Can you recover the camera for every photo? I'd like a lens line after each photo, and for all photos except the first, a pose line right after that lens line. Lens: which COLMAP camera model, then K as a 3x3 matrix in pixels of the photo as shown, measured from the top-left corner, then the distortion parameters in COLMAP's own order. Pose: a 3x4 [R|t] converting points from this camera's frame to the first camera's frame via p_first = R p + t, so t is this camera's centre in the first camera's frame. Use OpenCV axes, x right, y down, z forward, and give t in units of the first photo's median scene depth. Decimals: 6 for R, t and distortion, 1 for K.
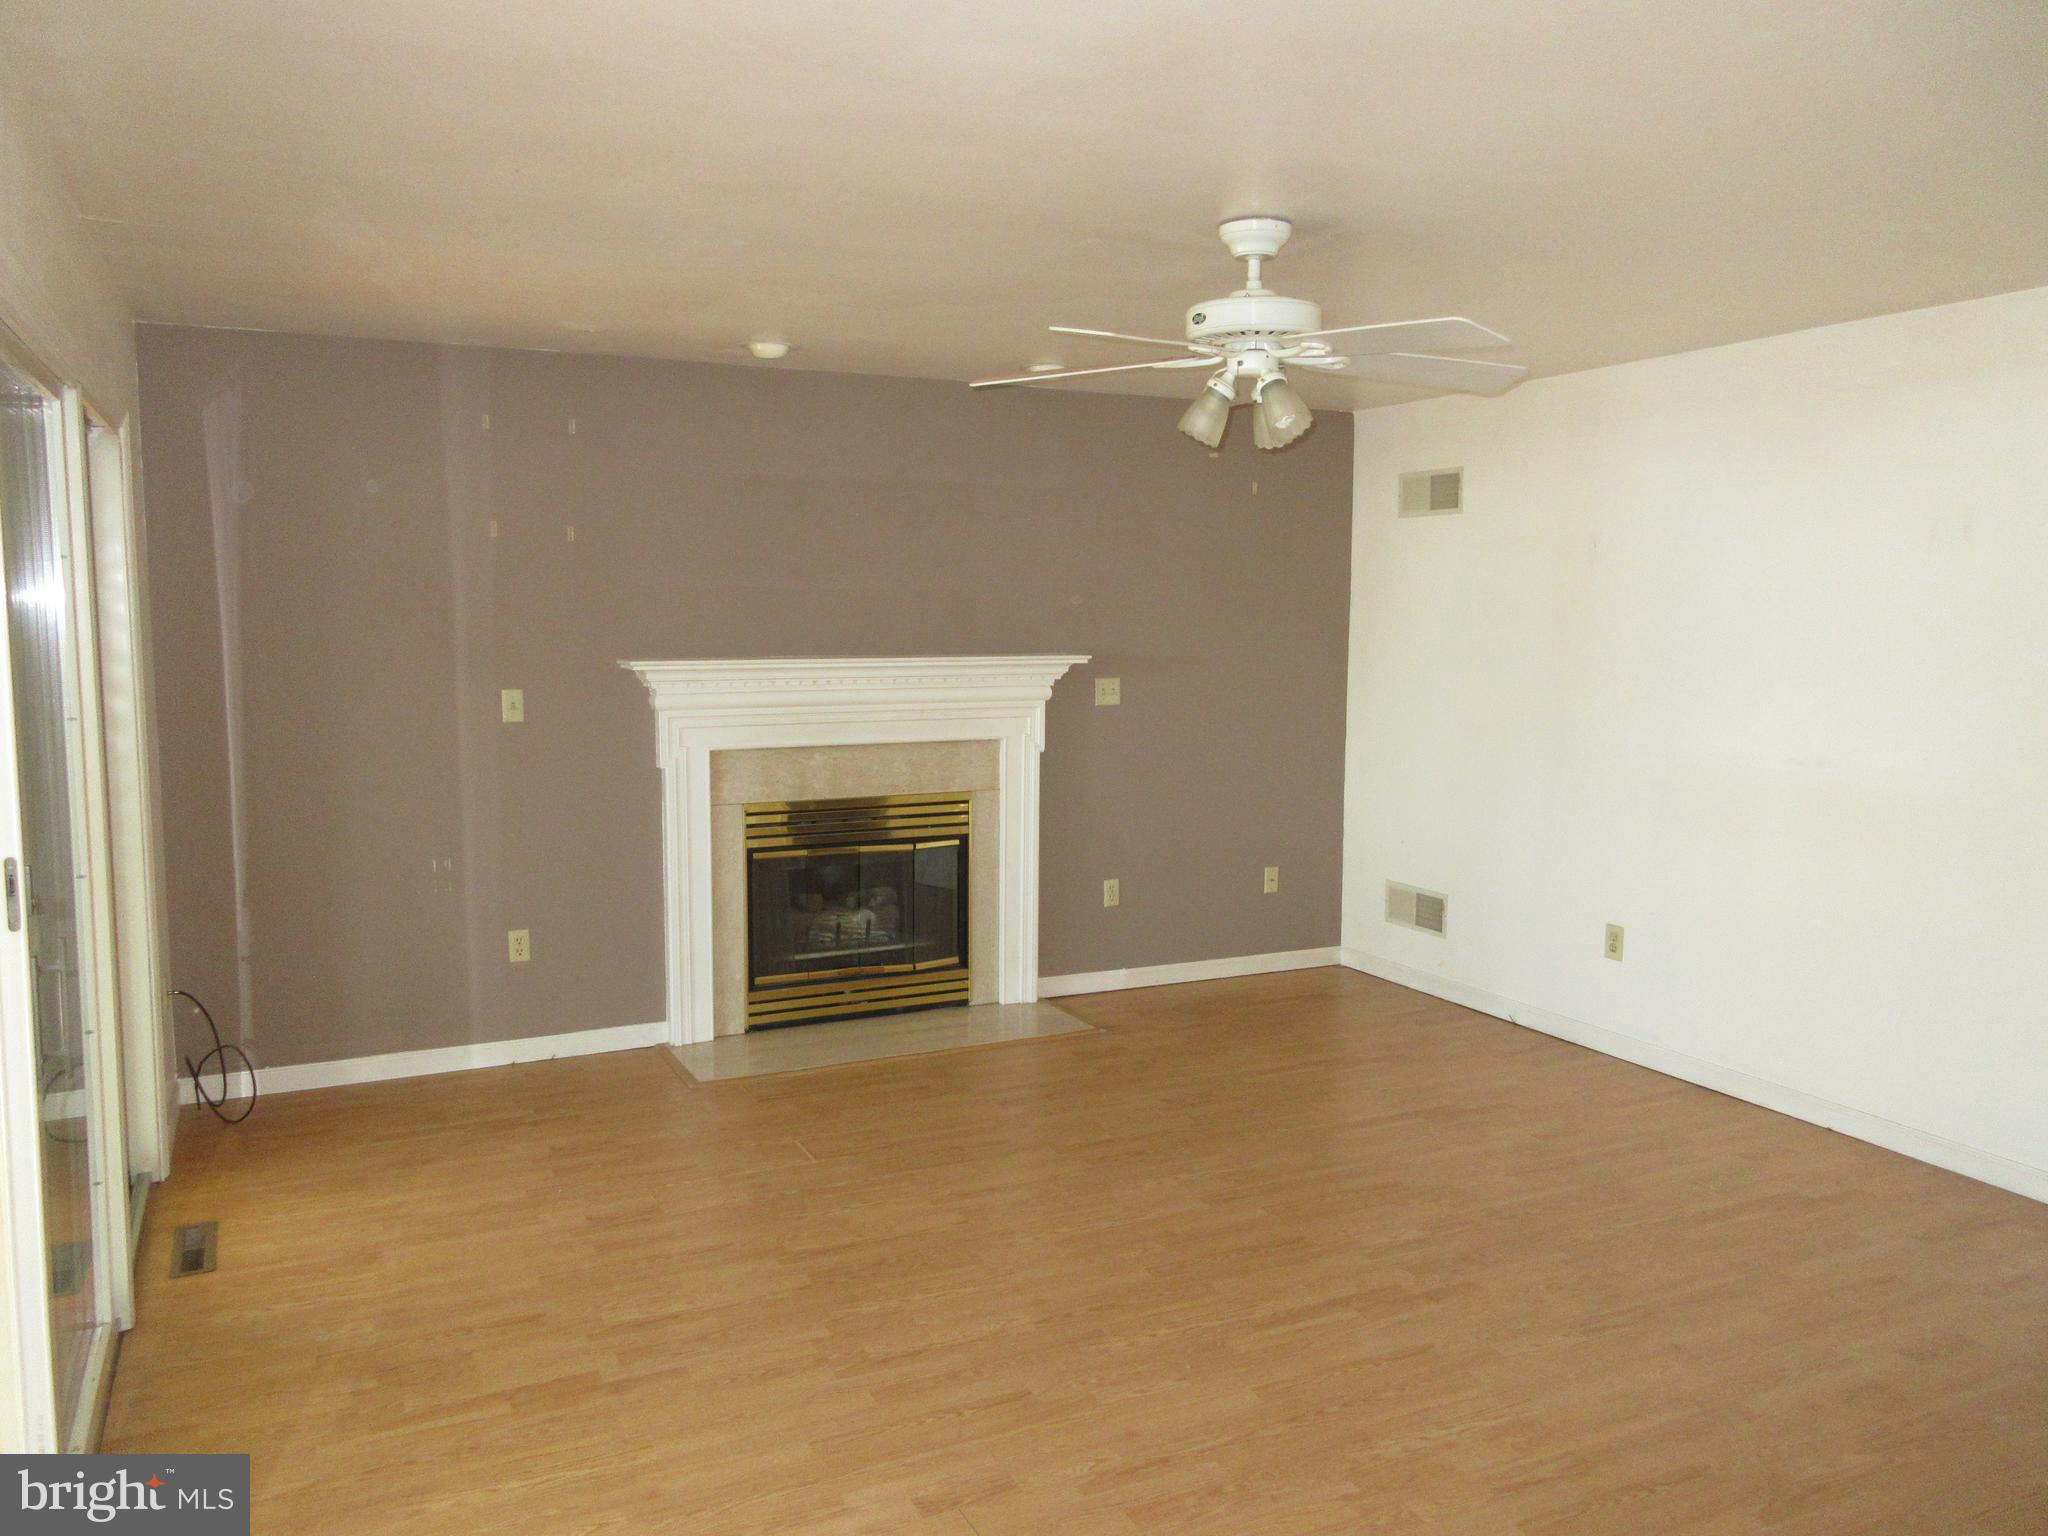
lens RADIAL K [[1536.8, 0, 1024.6], [0, 1536.8, 760.5], [0, 0, 1]] dist [0.025340, -0.009841]
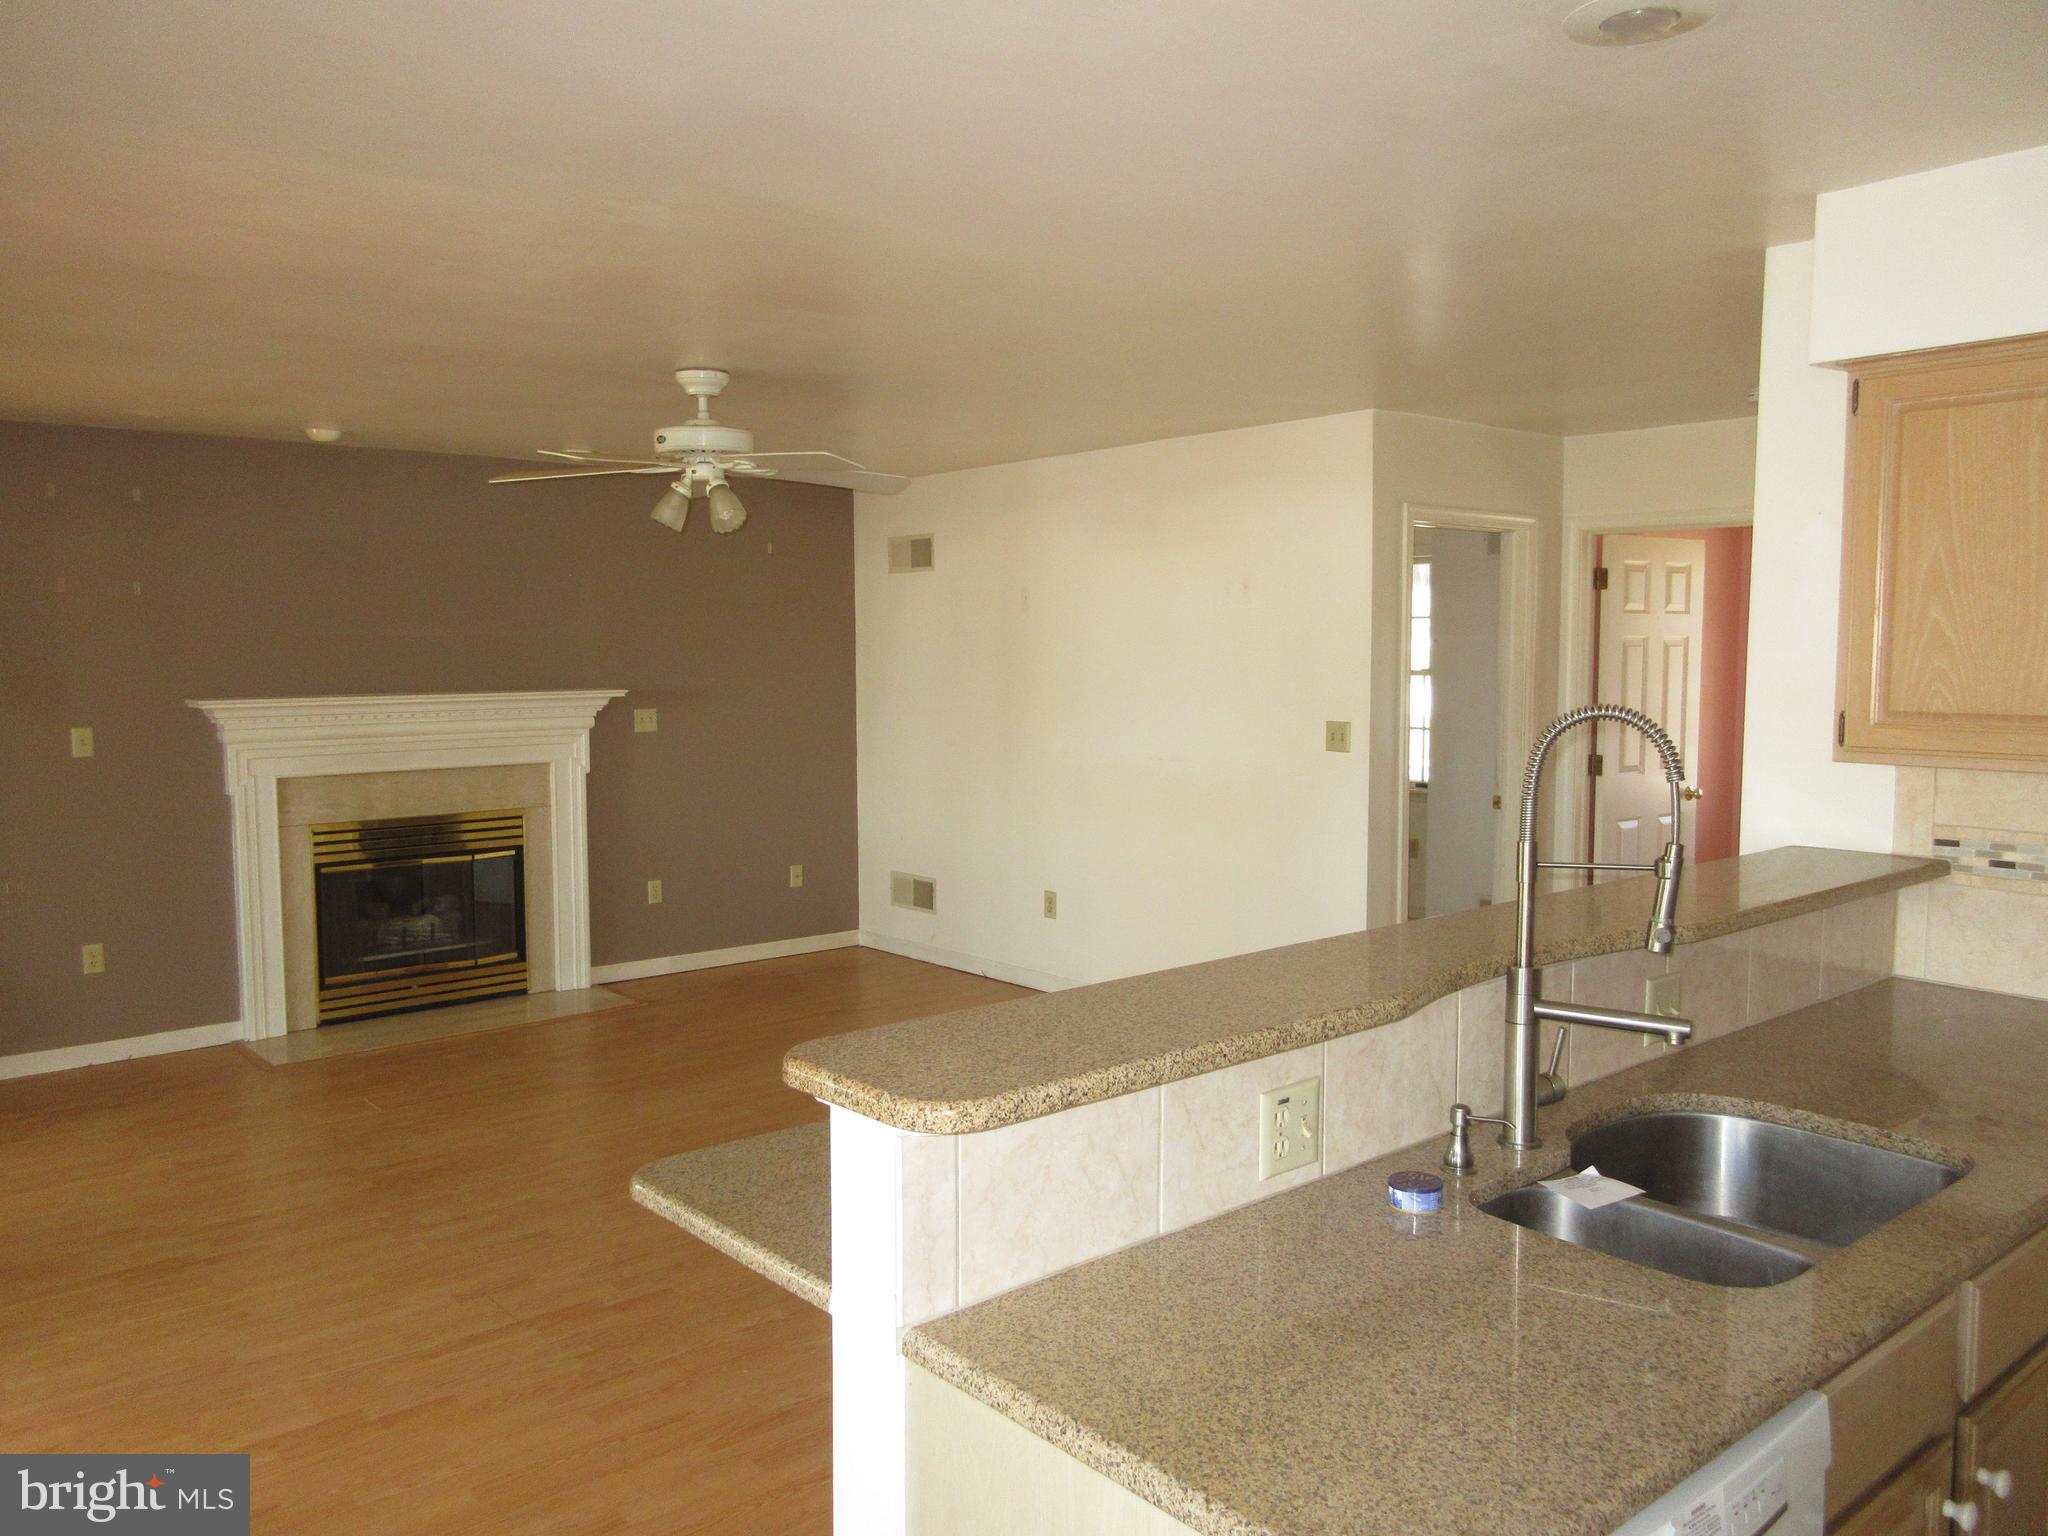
lens RADIAL K [[1536.8, 0, 1024.6], [0, 1536.8, 760.5], [0, 0, 1]] dist [0.025340, -0.009841]
pose [[0.968405, -0.028387, 0.247763, 0.046592], [0.034475, 0.999200, -0.020267, 0.022014], [-0.246989, 0.028169, 0.968609, -0.236314]]
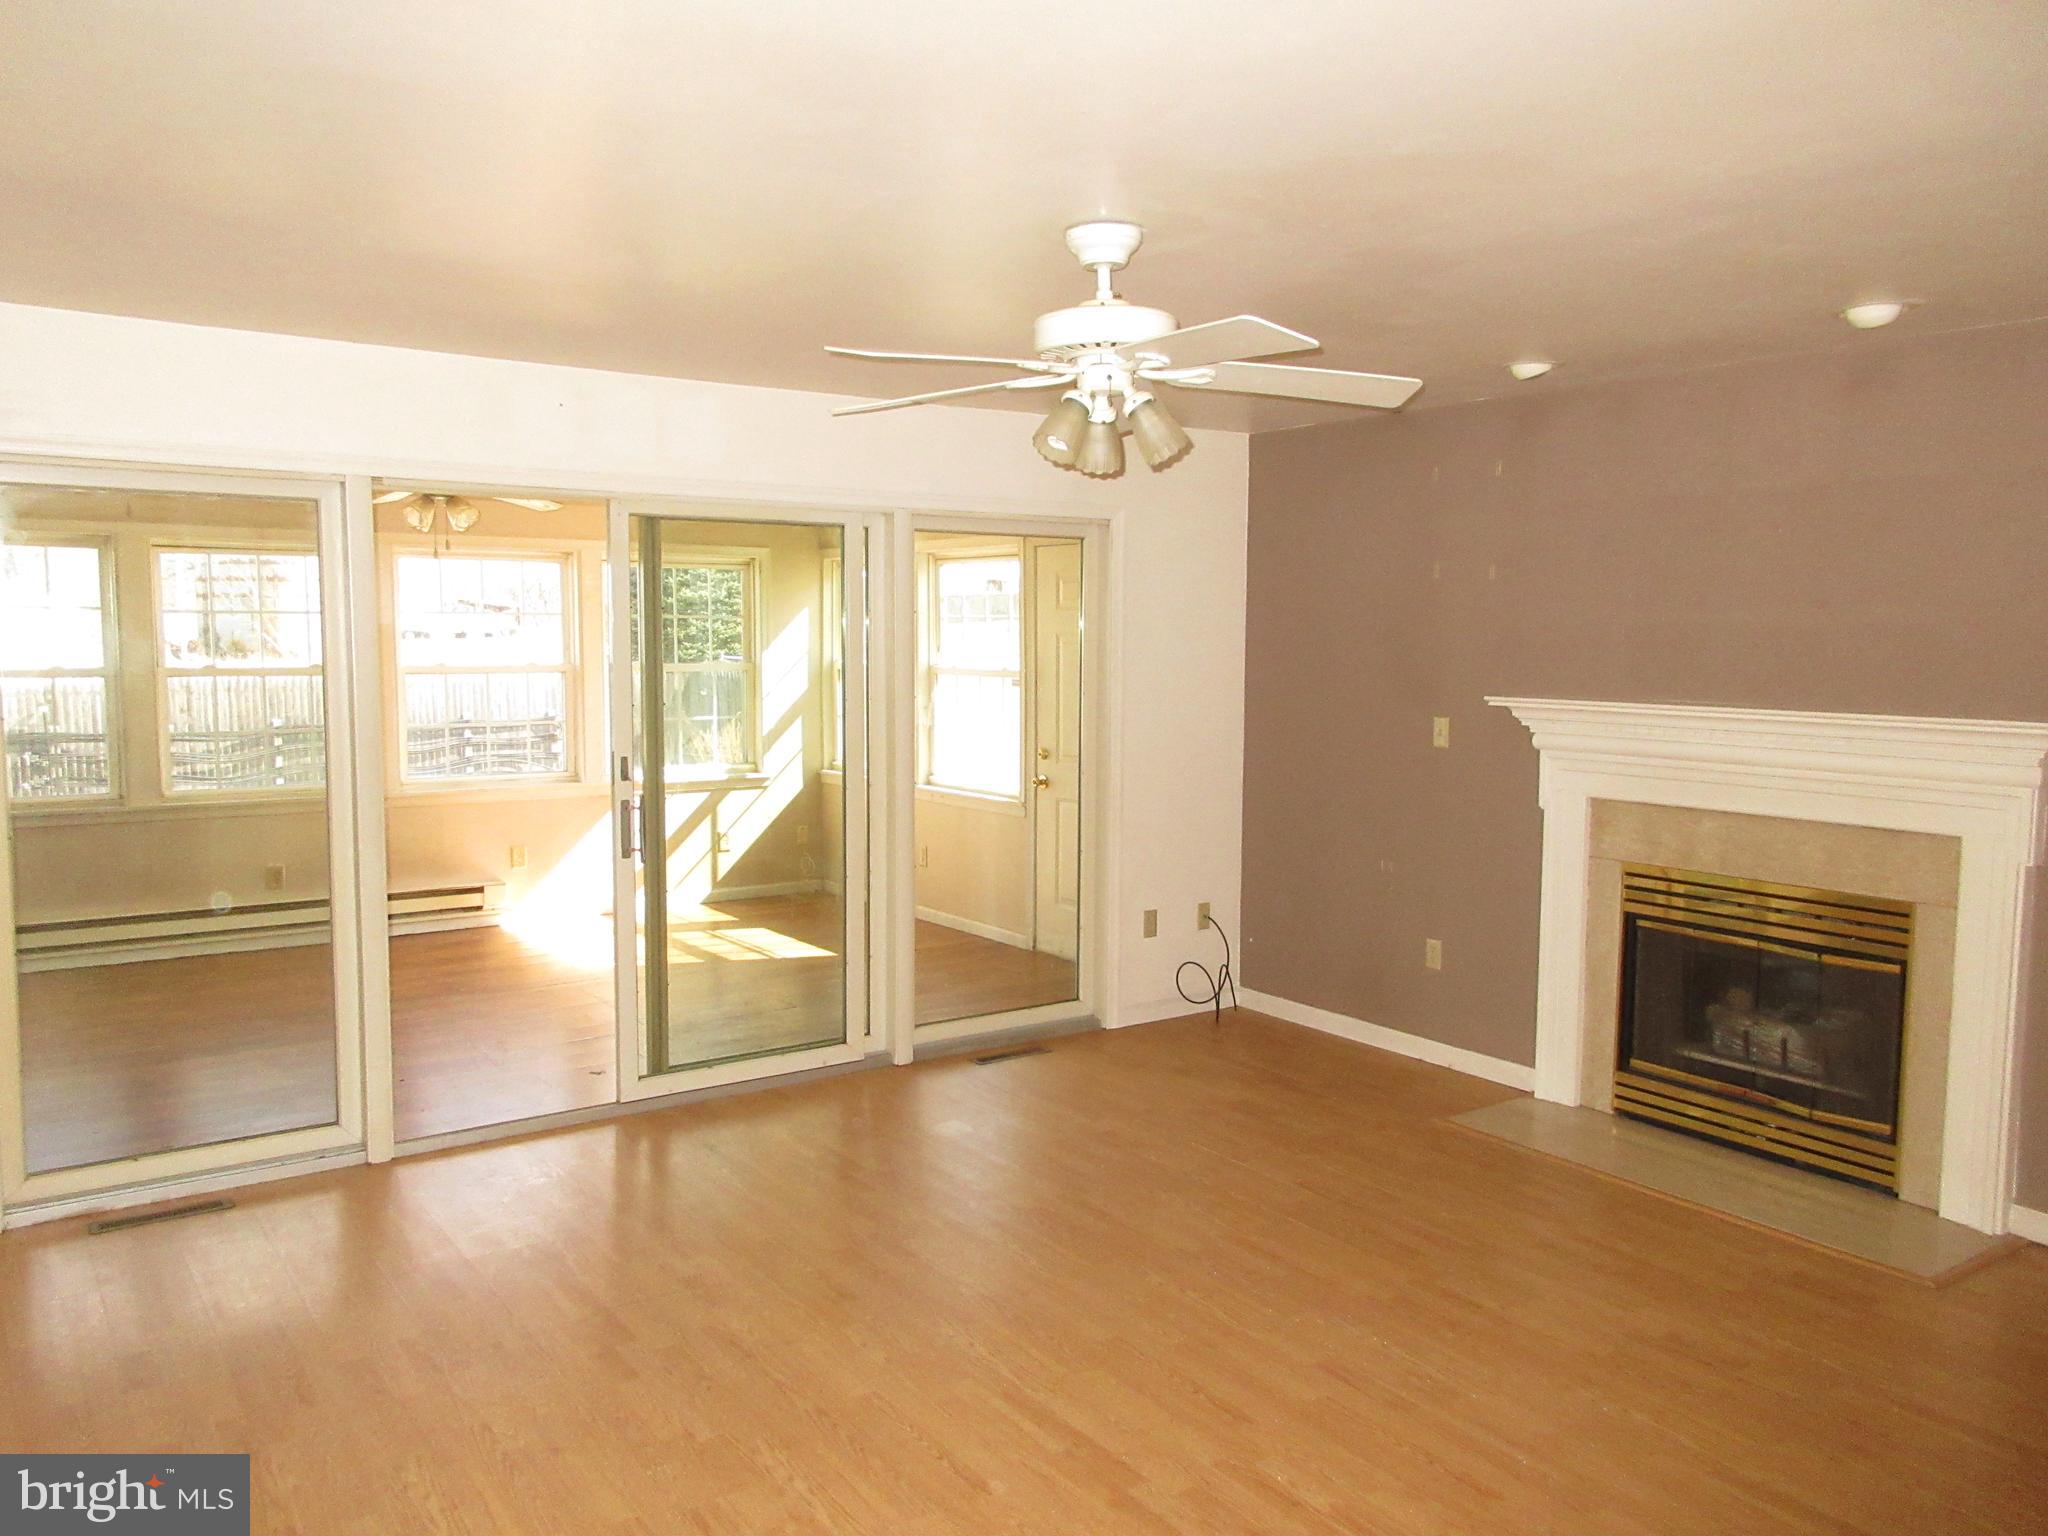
lens RADIAL K [[1536.8, 0, 1024.6], [0, 1536.8, 760.5], [0, 0, 1]] dist [0.025340, -0.009841]
pose [[0.164772, 0.083023, -0.982831, 0.639609], [-0.107815, 0.991996, 0.065722, -0.051776], [0.980421, 0.095135, 0.172405, 0.489637]]
